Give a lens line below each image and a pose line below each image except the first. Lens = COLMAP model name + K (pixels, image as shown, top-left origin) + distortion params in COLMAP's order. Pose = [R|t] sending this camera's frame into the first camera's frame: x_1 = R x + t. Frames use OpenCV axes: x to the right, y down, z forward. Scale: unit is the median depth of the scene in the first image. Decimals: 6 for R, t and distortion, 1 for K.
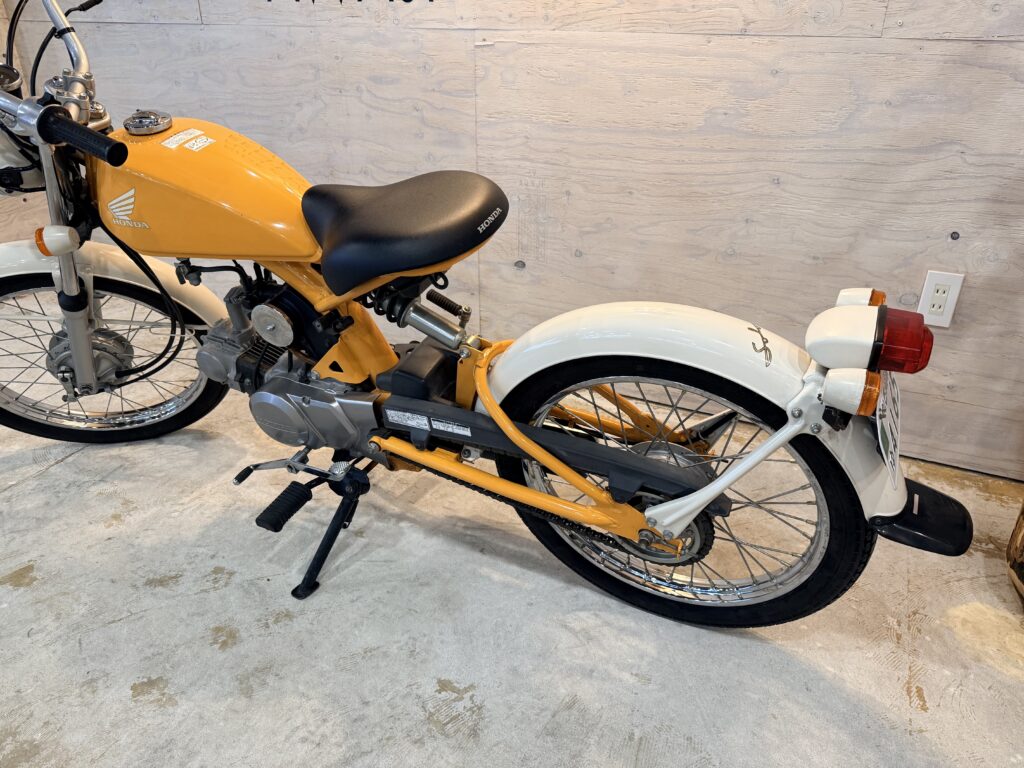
lens RADIAL K [[731.9, 0, 516.1], [0, 731.9, 388.0], [0, 0, 1]] dist [0.007542, -0.024034]
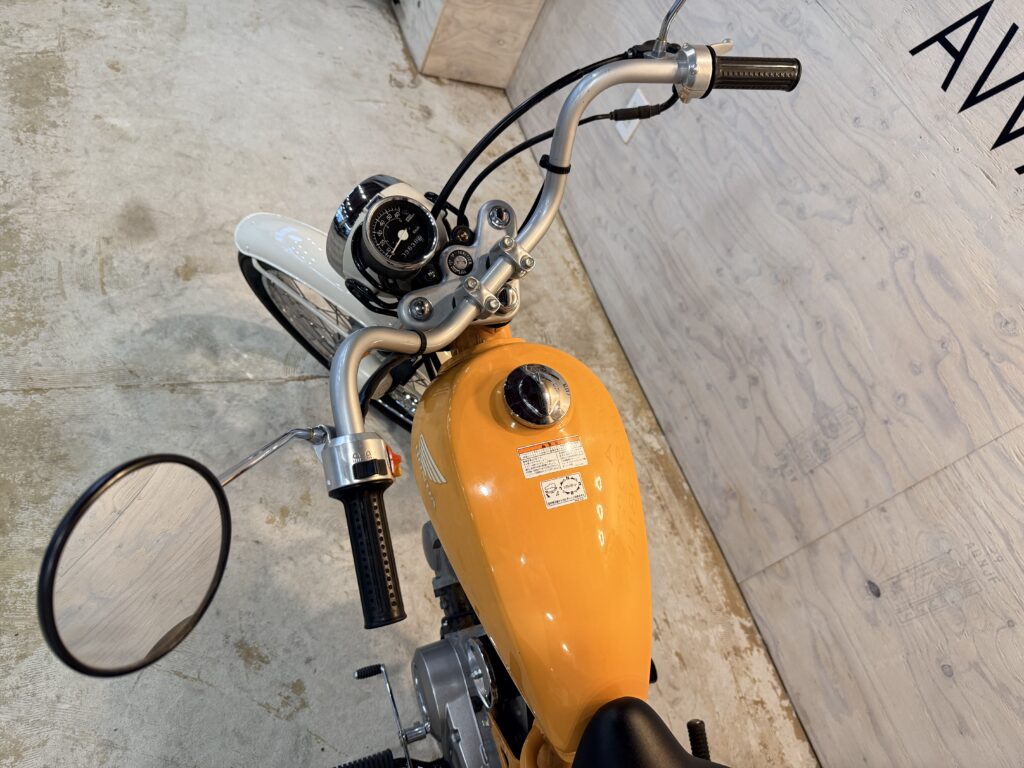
lens RADIAL K [[731.9, 0, 501.1], [0, 731.9, 379.5], [0, 0, 1]] dist [0.007542, -0.024034]
pose [[0.654382, 0.725185, -0.214222, -0.307535], [-0.639930, 0.682028, 0.354017, -0.444380], [0.402833, -0.094575, 0.910374, 0.310867]]
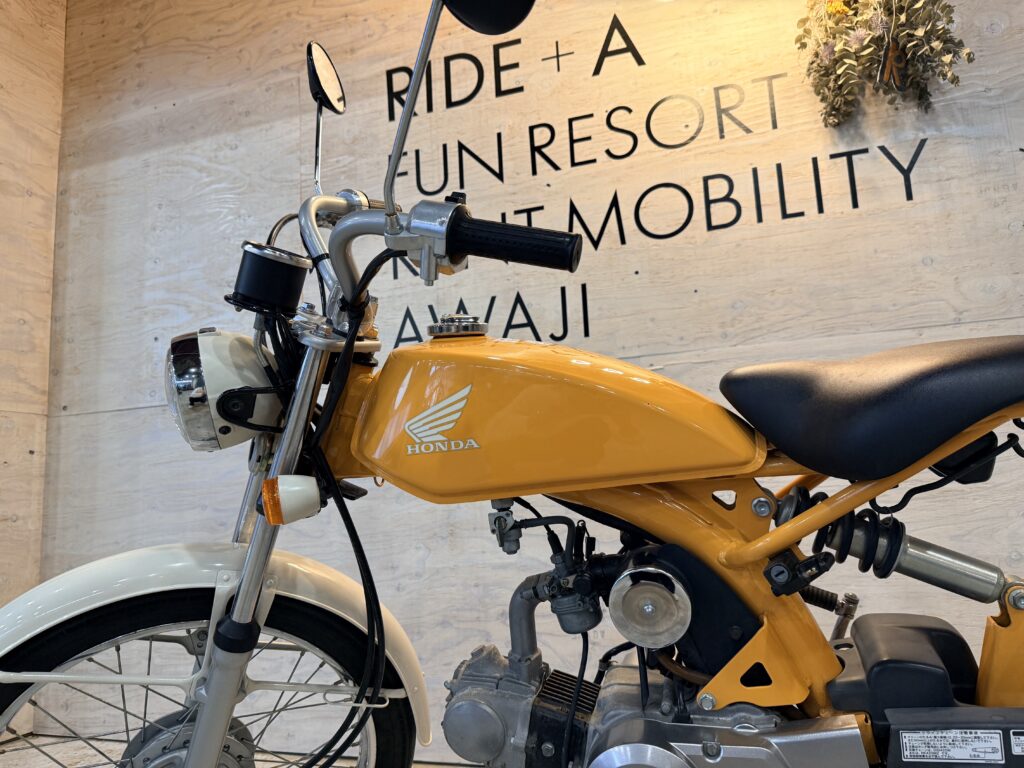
lens RADIAL K [[731.9, 0, 507.7], [0, 731.9, 382.5], [0, 0, 1]] dist [0.007542, -0.024034]
pose [[0.990100, -0.030452, 0.137023, -0.429631], [0.105847, 0.803122, -0.586338, 0.086287], [-0.092191, 0.595036, 0.798394, 0.343677]]
